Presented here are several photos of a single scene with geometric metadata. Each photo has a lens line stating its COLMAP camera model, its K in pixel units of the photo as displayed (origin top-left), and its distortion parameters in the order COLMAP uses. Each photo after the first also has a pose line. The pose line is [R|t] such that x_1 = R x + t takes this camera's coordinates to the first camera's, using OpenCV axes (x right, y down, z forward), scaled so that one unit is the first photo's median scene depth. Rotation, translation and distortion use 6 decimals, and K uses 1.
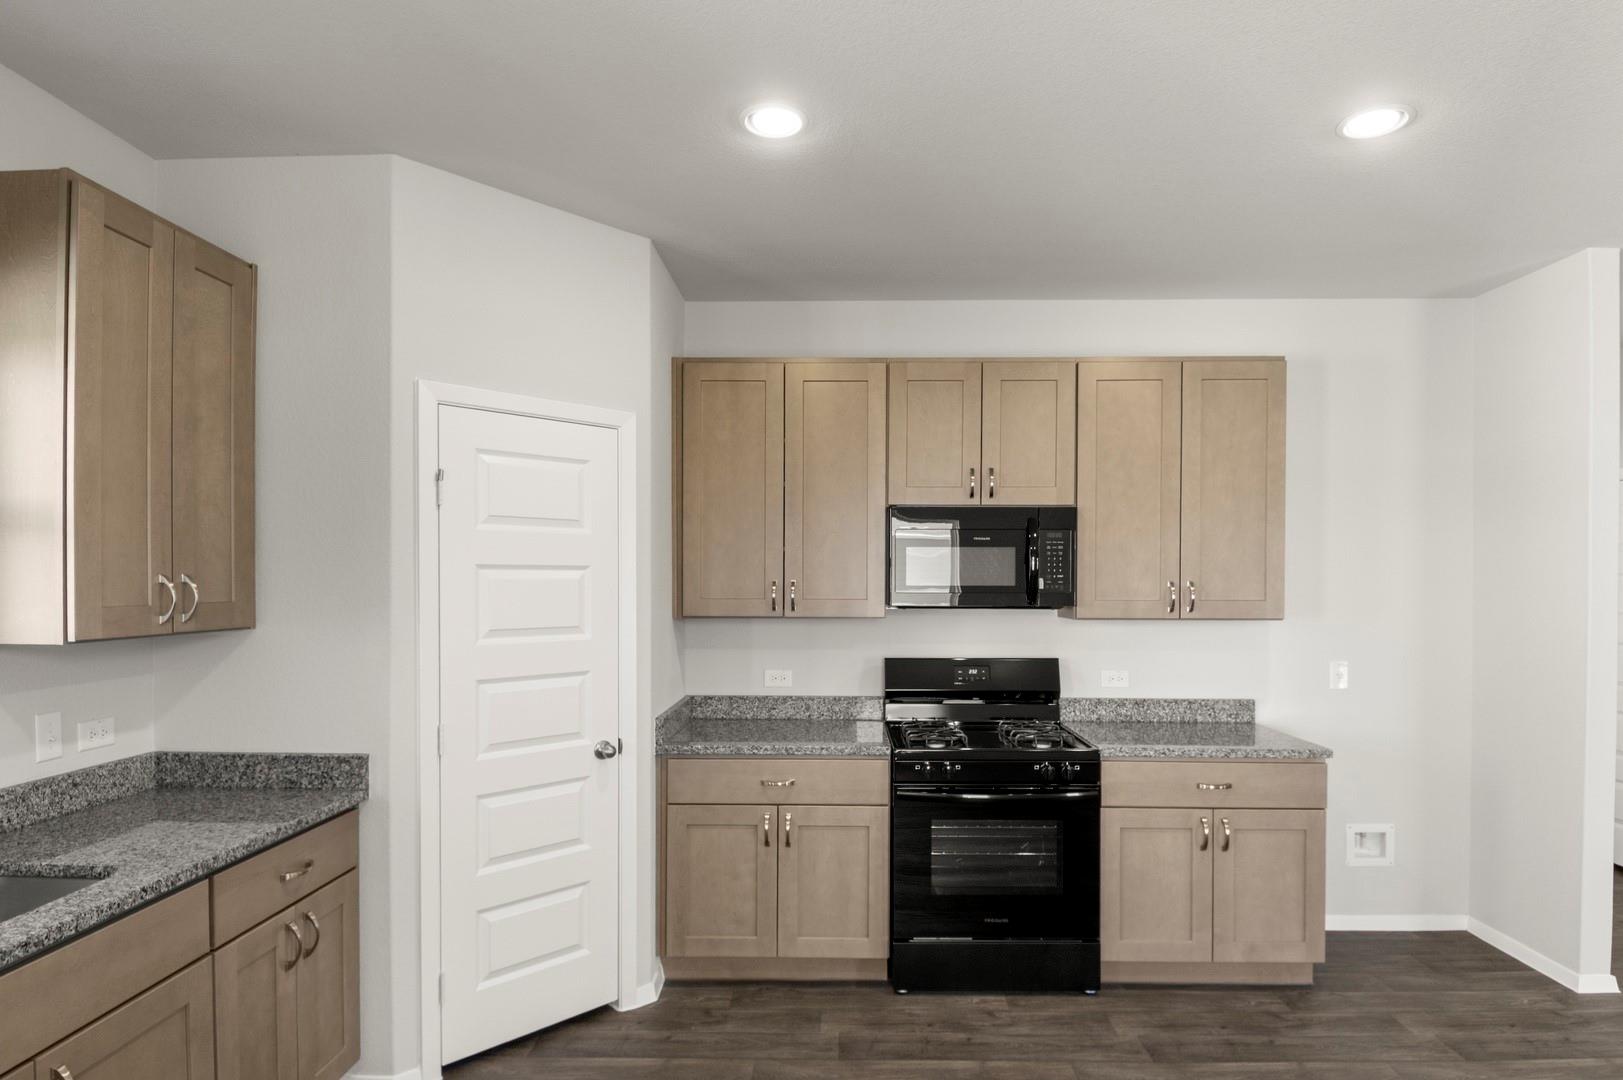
lens RADIAL K [[869.1, 0, 830.7], [0, 869.1, 592.0], [0, 0, 1]] dist [0.039142, -0.047911]
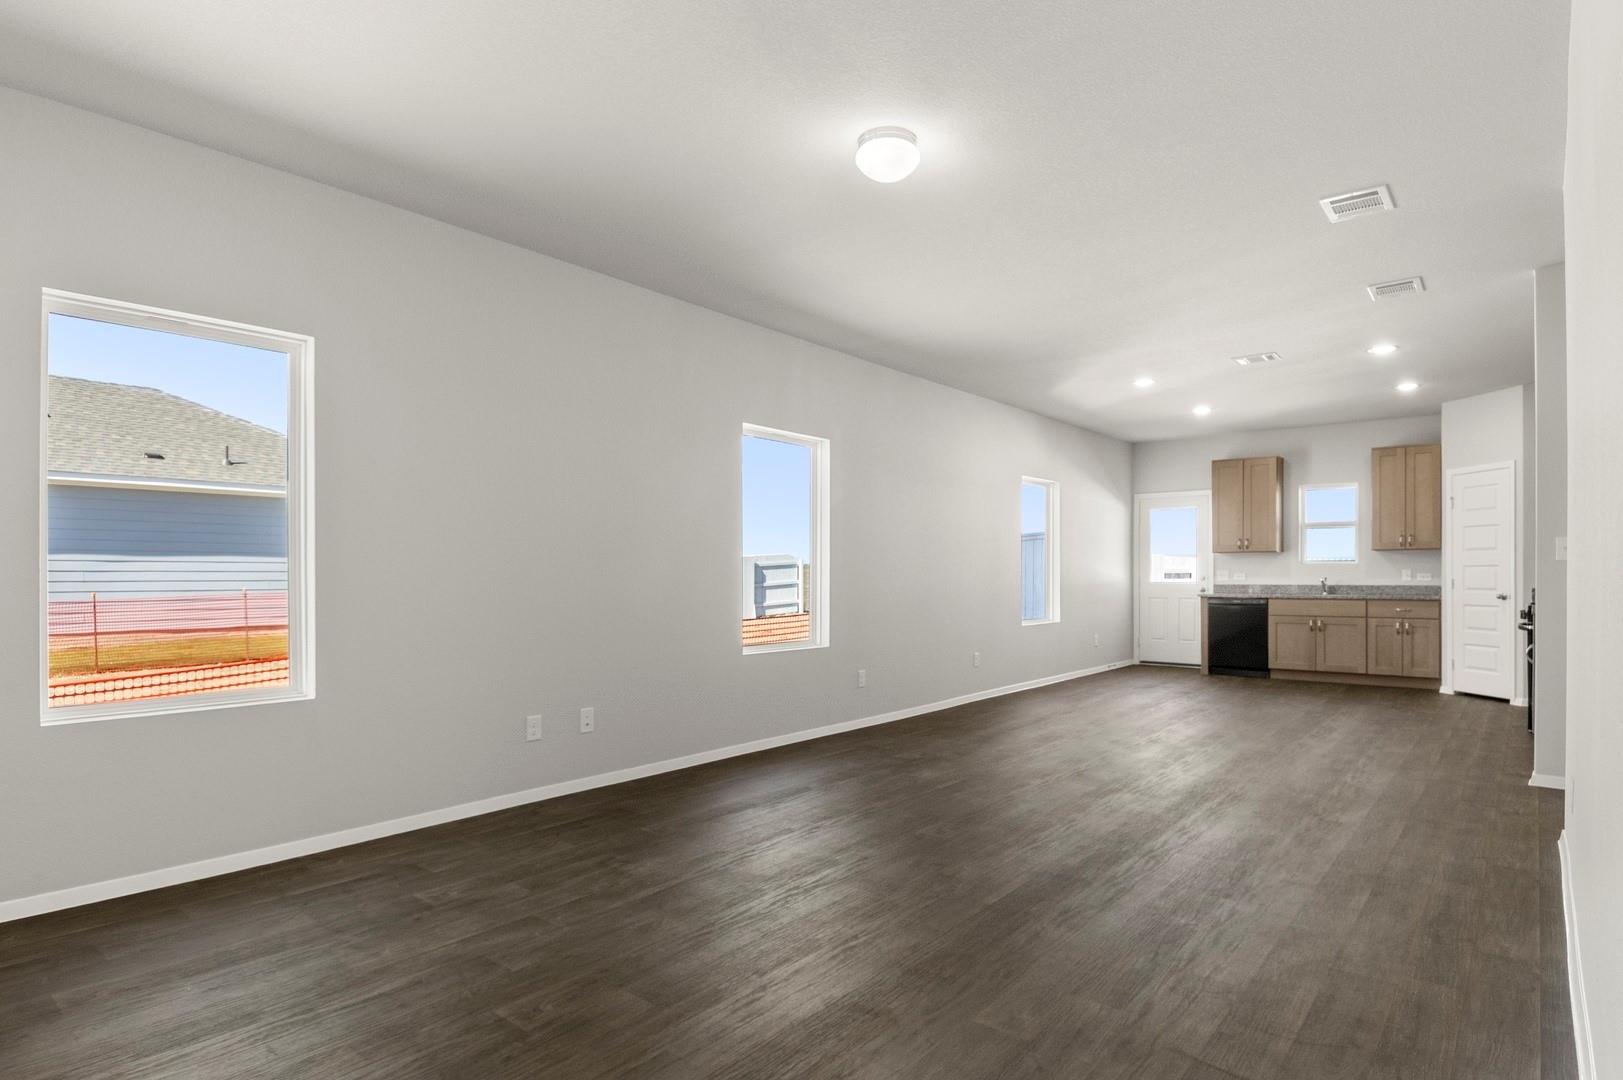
lens RADIAL K [[864.6, 0, 821.4], [0, 864.6, 573.8], [0, 0, 1]] dist [0.036424, -0.046776]
pose [[-0.623853, -0.001083, -0.781541, 2.728301], [-0.007295, 0.999964, 0.004437, 0.111267], [0.781507, 0.008469, -0.623839, 0.958780]]
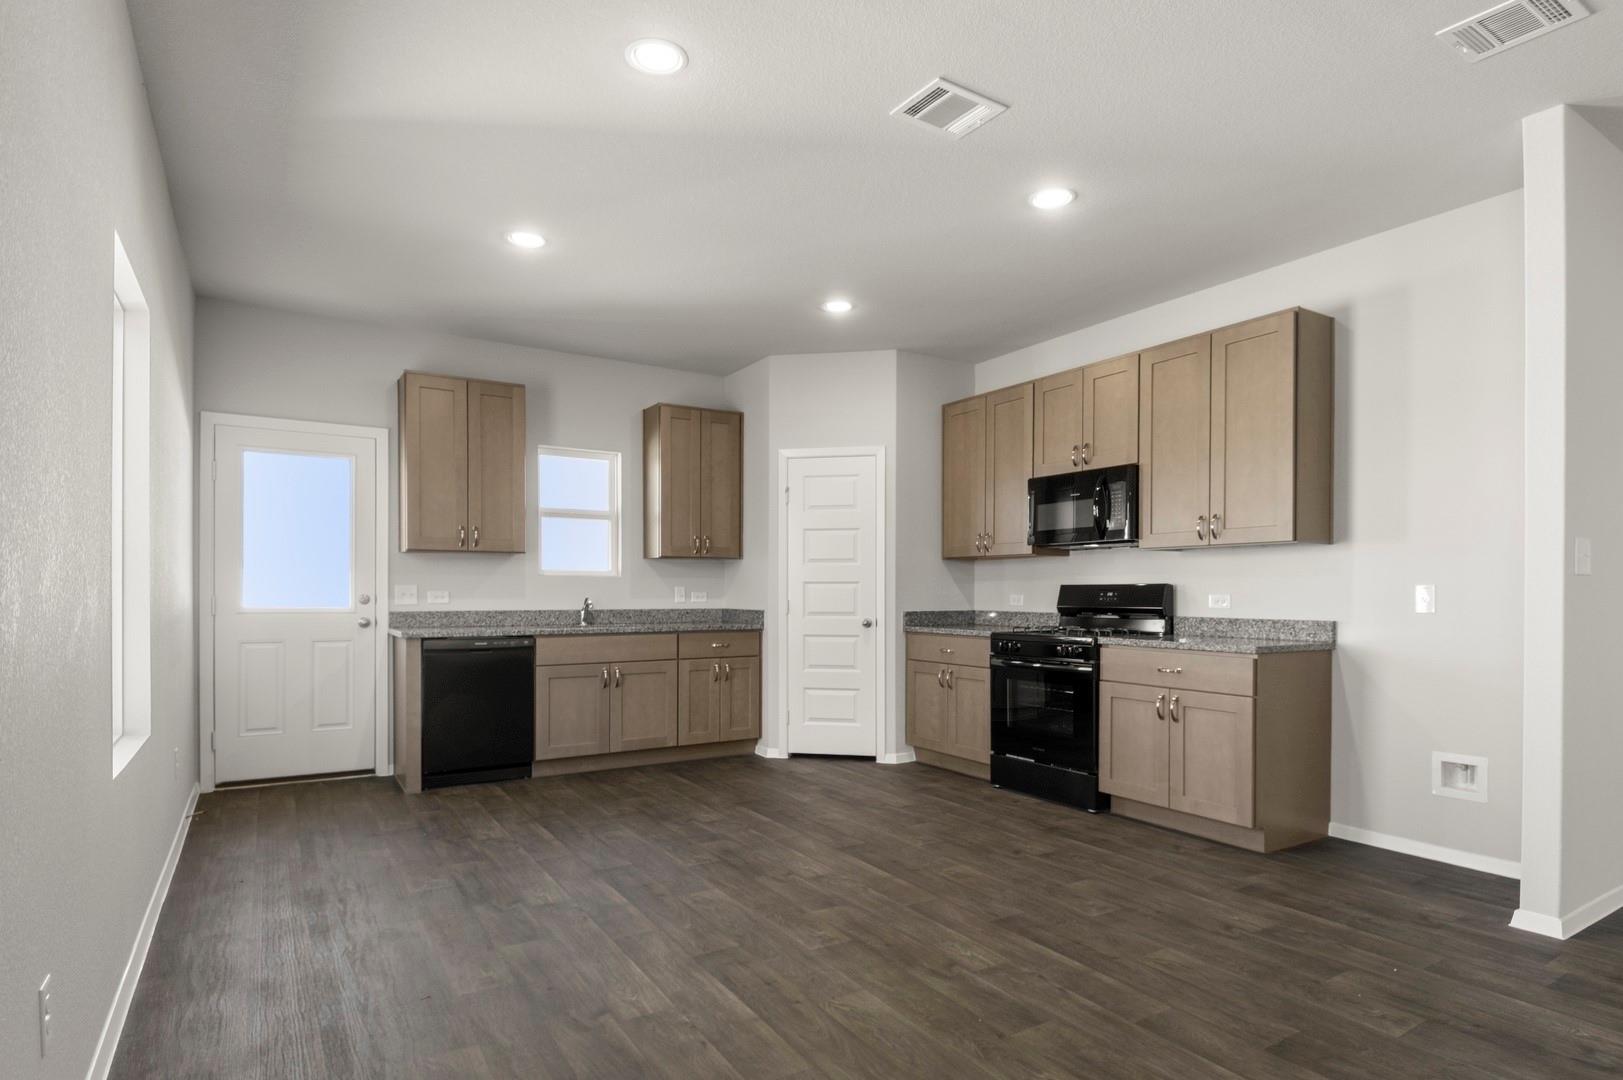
lens RADIAL K [[869.1, 0, 830.7], [0, 869.1, 592.0], [0, 0, 1]] dist [0.039142, -0.047911]
pose [[0.555465, 0.000206, -0.831540, 1.207091], [-0.011115, 0.999912, -0.007177, 0.118823], [0.831466, 0.013229, 0.555419, -0.124385]]
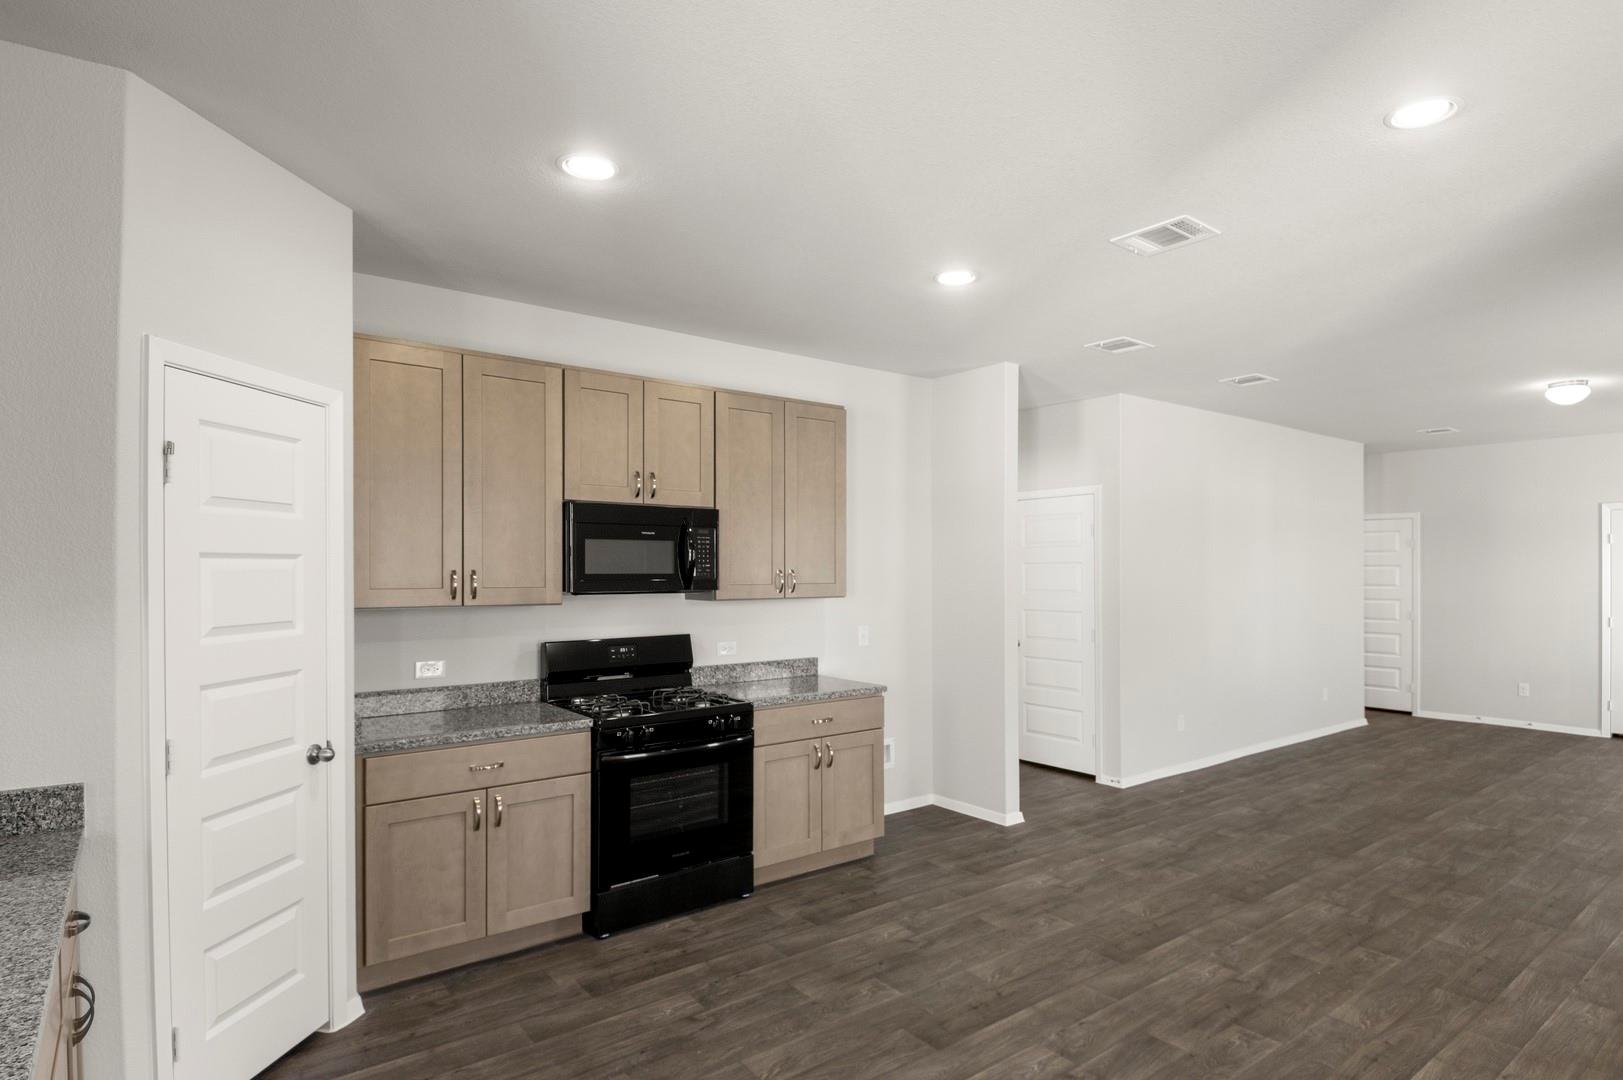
lens RADIAL K [[864.6, 0, 821.4], [0, 864.6, 573.8], [0, 0, 1]] dist [0.036424, -0.046776]
pose [[0.784905, -0.006213, 0.619585, -0.384180], [0.010453, 0.999940, -0.003216, -0.000944], [-0.619527, 0.009001, 0.784923, -0.050881]]
